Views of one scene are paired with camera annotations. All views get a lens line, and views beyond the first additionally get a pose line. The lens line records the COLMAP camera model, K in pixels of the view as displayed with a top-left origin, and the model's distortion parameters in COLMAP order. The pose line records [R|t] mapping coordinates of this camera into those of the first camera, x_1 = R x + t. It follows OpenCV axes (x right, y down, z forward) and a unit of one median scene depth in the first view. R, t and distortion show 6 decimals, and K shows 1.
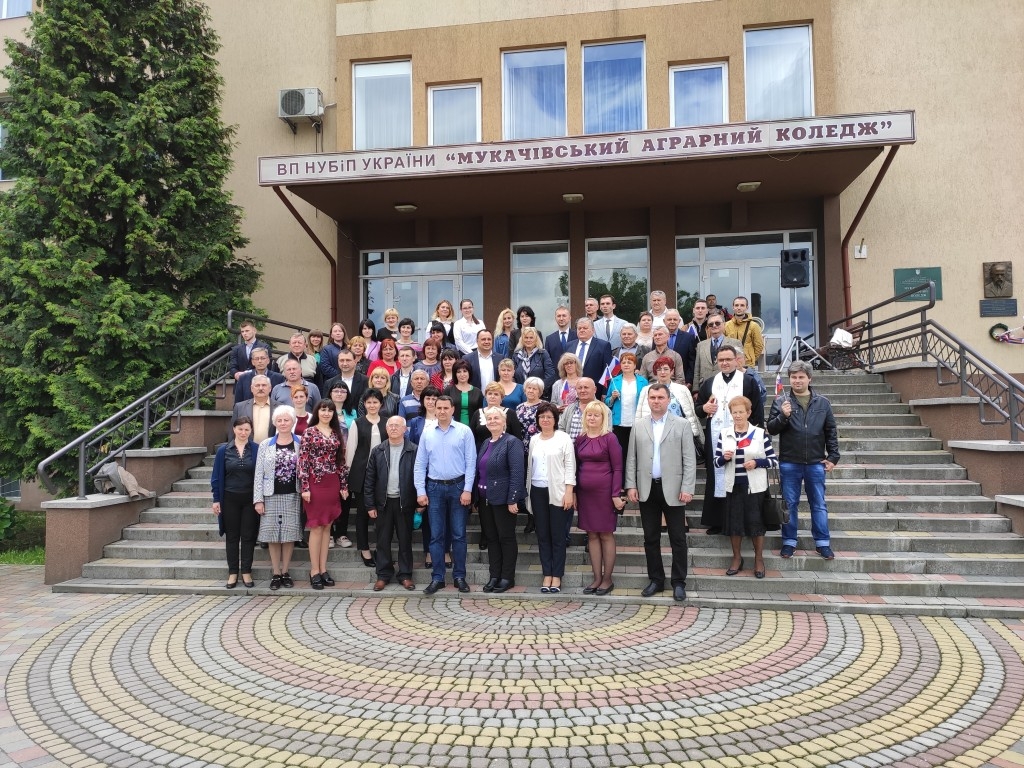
lens RADIAL K [[763.9, 0, 509.1], [0, 763.9, 390.4], [0, 0, 1]] dist [0.044665, -0.054005]
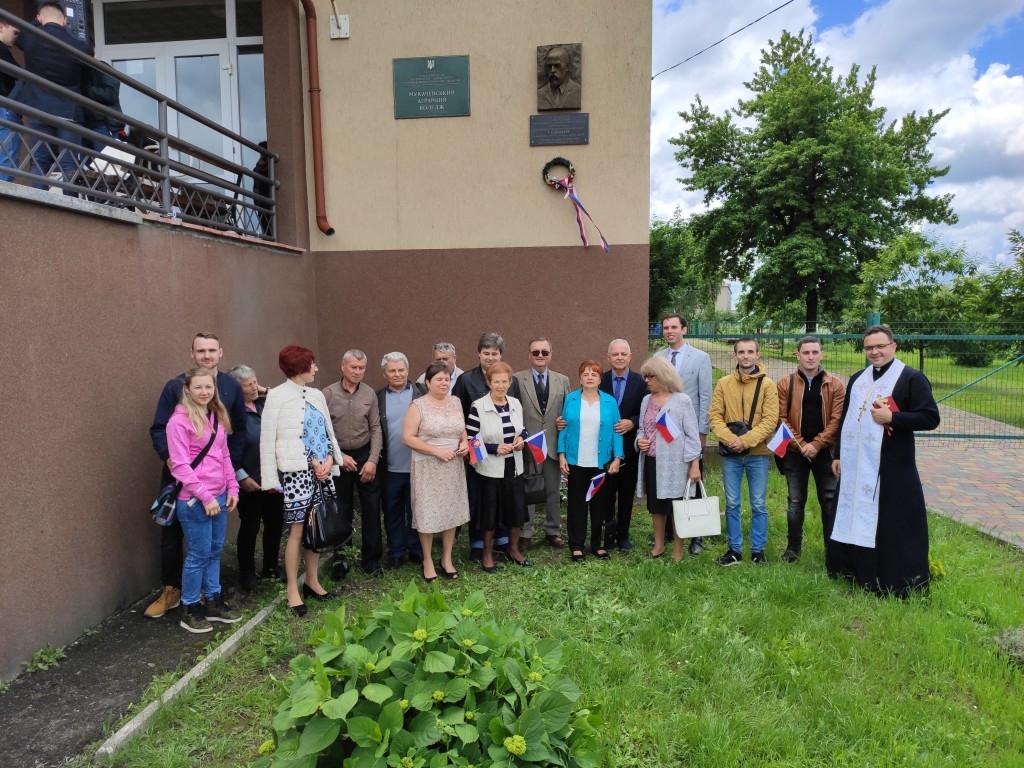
lens RADIAL K [[763.9, 0, 497.7], [0, 763.9, 398.1], [0, 0, 1]] dist [0.044665, -0.054005]
pose [[0.999543, 0.004081, 0.029946, 0.609905], [-0.008139, 0.990583, 0.136670, 0.014171], [-0.029106, -0.136851, 0.990164, 0.433405]]
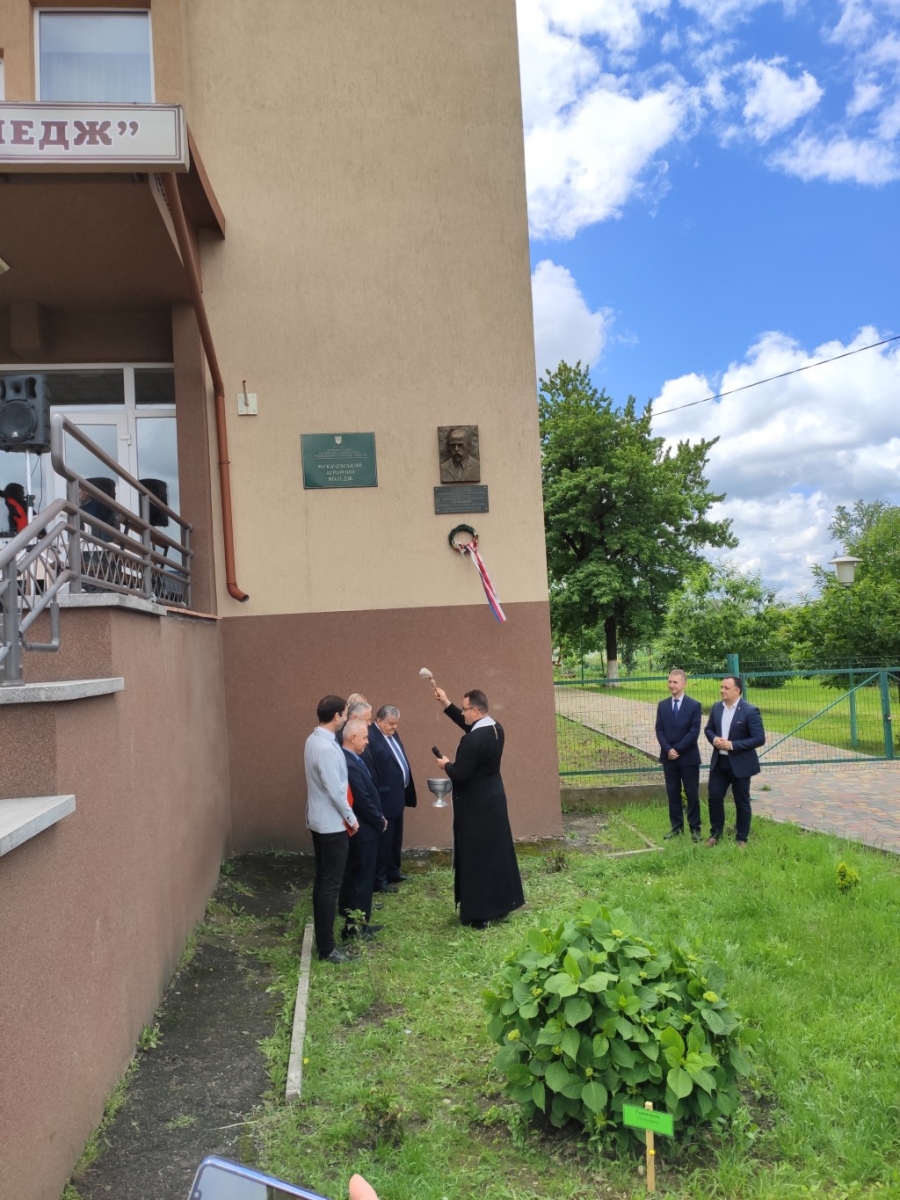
lens RADIAL K [[895.2, 0, 441.6], [0, 895.2, 603.9], [0, 0, 1]] dist [0.044665, -0.054005]
pose [[0.967902, -0.021173, 0.250436, 0.465043], [0.026453, 0.999493, -0.017736, -0.011455], [-0.249933, 0.023792, 0.967971, 0.326822]]
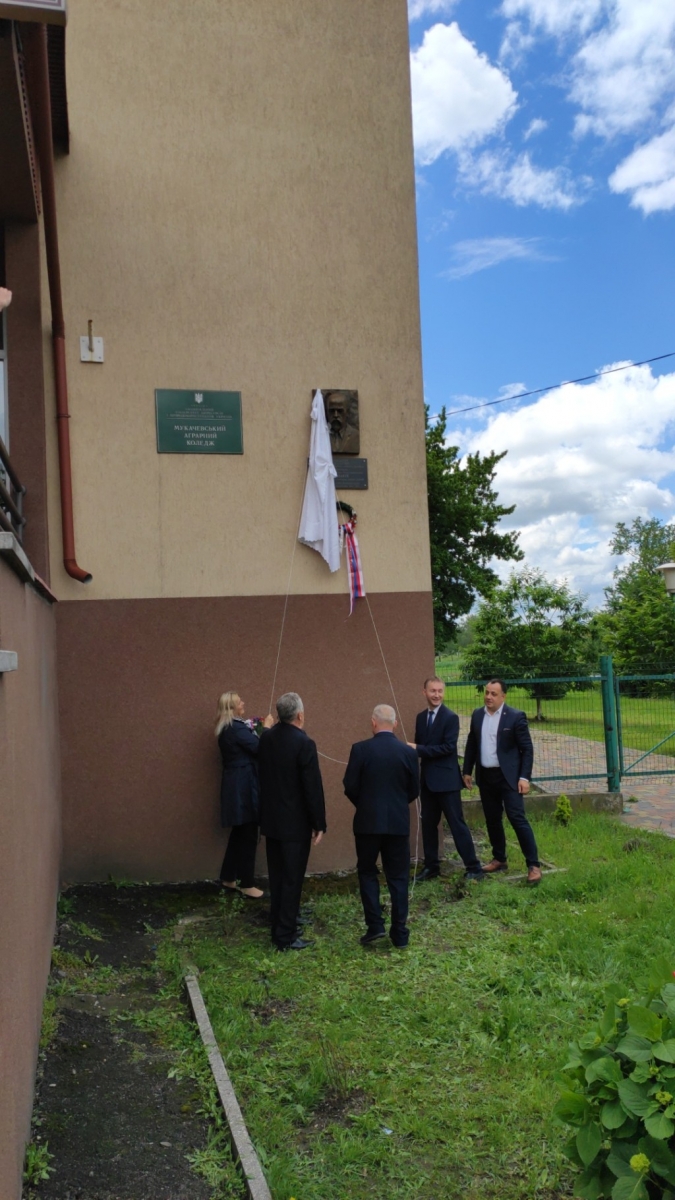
lens RADIAL K [[900.7, 0, 332.1], [0, 900.7, 598.4], [0, 0, 1]] dist [0.042729, -0.052824]
pose [[0.925022, 0.004046, 0.379893, 0.414307], [0.009599, 0.999375, -0.034015, 0.002991], [-0.379793, 0.035111, 0.924405, 0.442081]]
